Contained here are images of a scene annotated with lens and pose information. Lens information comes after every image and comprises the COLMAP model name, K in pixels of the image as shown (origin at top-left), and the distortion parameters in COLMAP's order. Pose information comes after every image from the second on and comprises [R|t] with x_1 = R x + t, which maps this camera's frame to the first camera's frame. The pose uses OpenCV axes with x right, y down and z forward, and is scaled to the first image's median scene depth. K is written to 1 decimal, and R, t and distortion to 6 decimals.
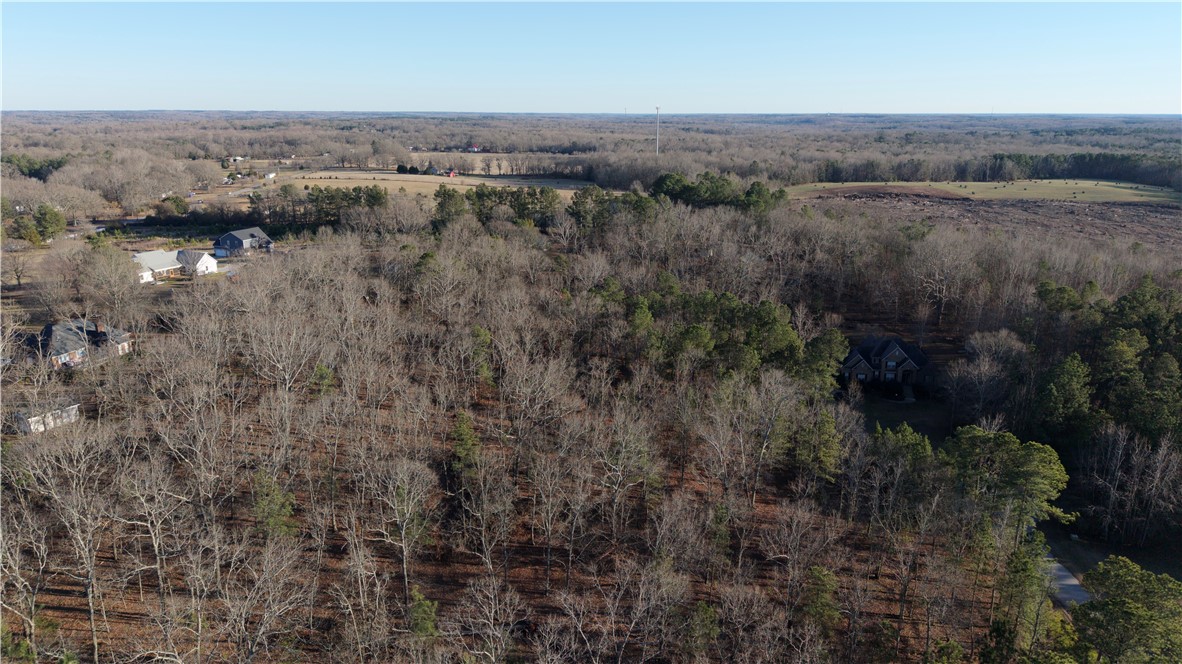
lens RADIAL K [[786.4, 0, 595.7], [0, 786.4, 329.2], [0, 0, 1]] dist [0.023152, -0.027627]
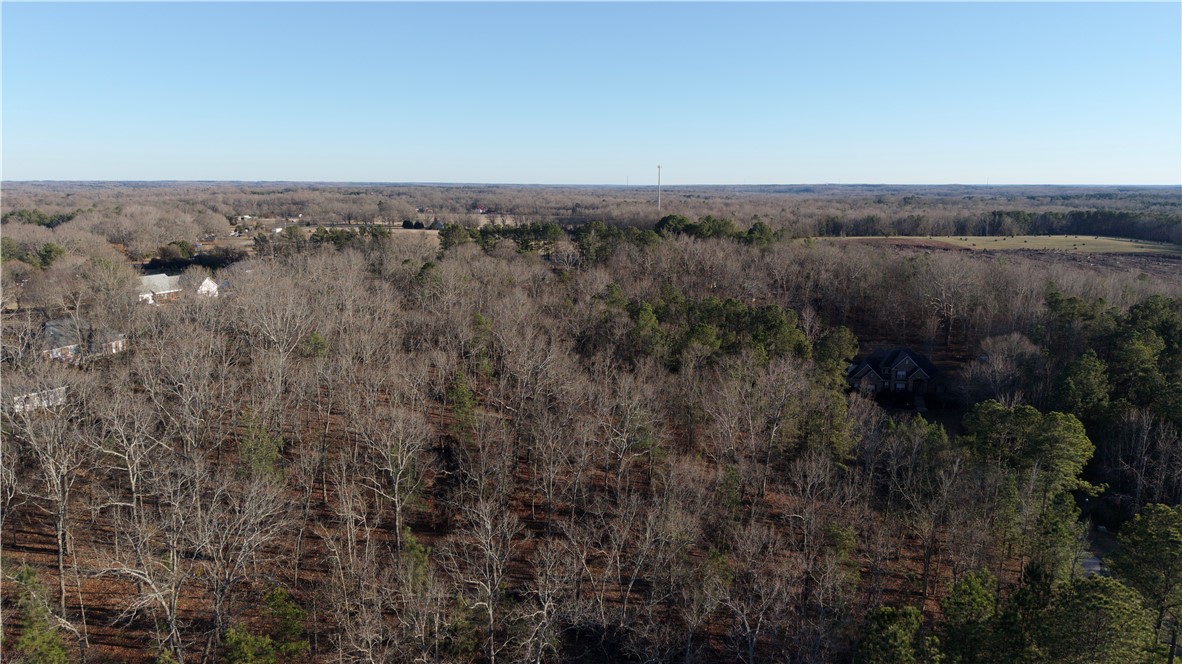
lens RADIAL K [[786.4, 0, 595.6], [0, 786.4, 327.2], [0, 0, 1]] dist [0.023152, -0.027627]
pose [[0.999993, 0.001864, -0.003321, -0.000723], [-0.002149, 0.996127, -0.087905, 0.058650], [0.003144, 0.087912, 0.996123, 0.016025]]
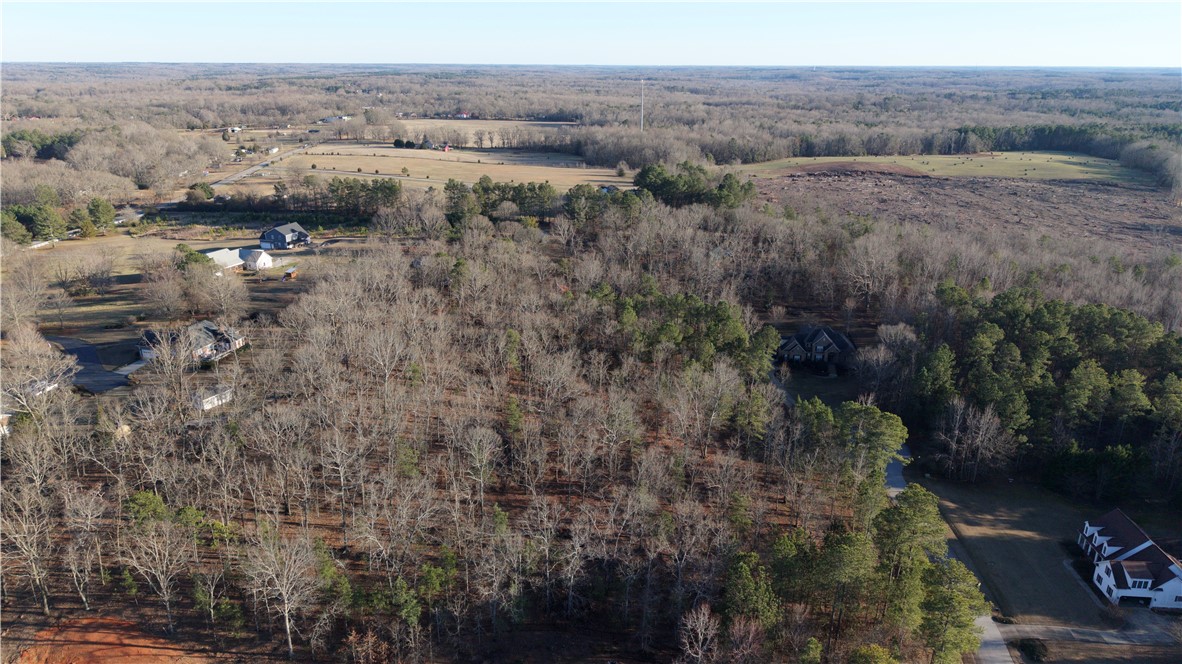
lens RADIAL K [[786.4, 0, 593.3], [0, 786.4, 330.6], [0, 0, 1]] dist [0.023152, -0.027627]
pose [[0.999868, -0.005218, 0.015381, -0.014678], [0.004315, 0.998299, 0.058134, -0.048651], [-0.015658, -0.058060, 0.998190, -0.229603]]
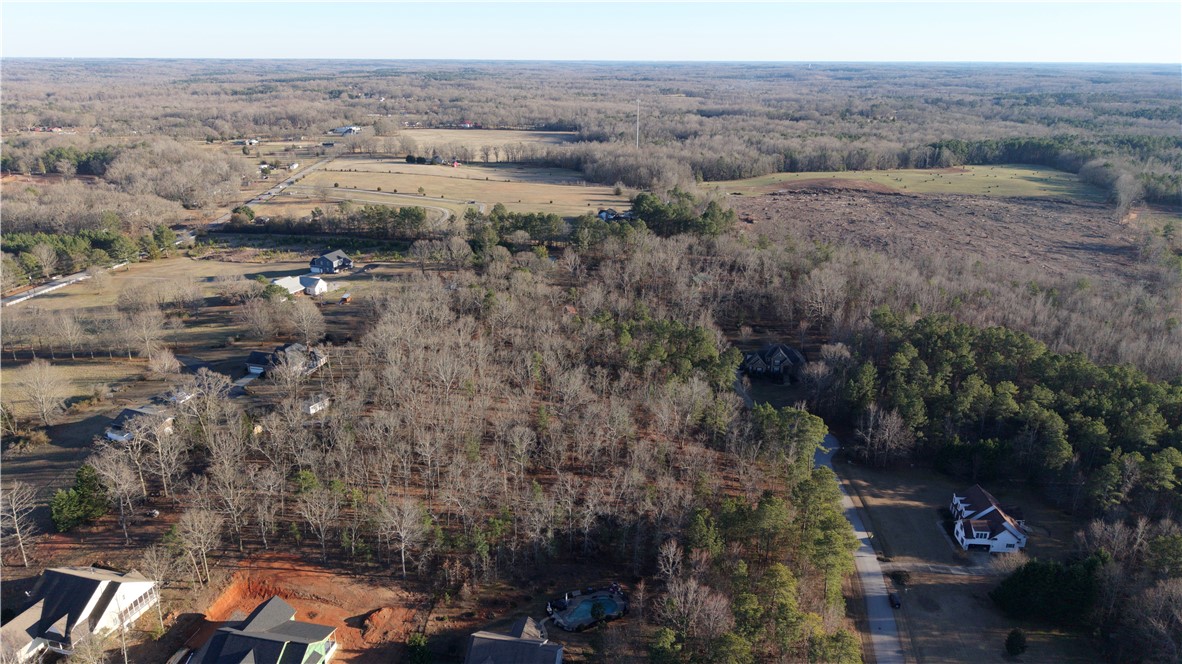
lens RADIAL K [[786.4, 0, 590.5], [0, 786.4, 330.2], [0, 0, 1]] dist [0.023152, -0.027627]
pose [[0.999848, -0.006829, 0.016052, -0.029962], [0.005794, 0.997957, 0.063630, -0.100742], [-0.016454, -0.063527, 0.997844, -0.488973]]
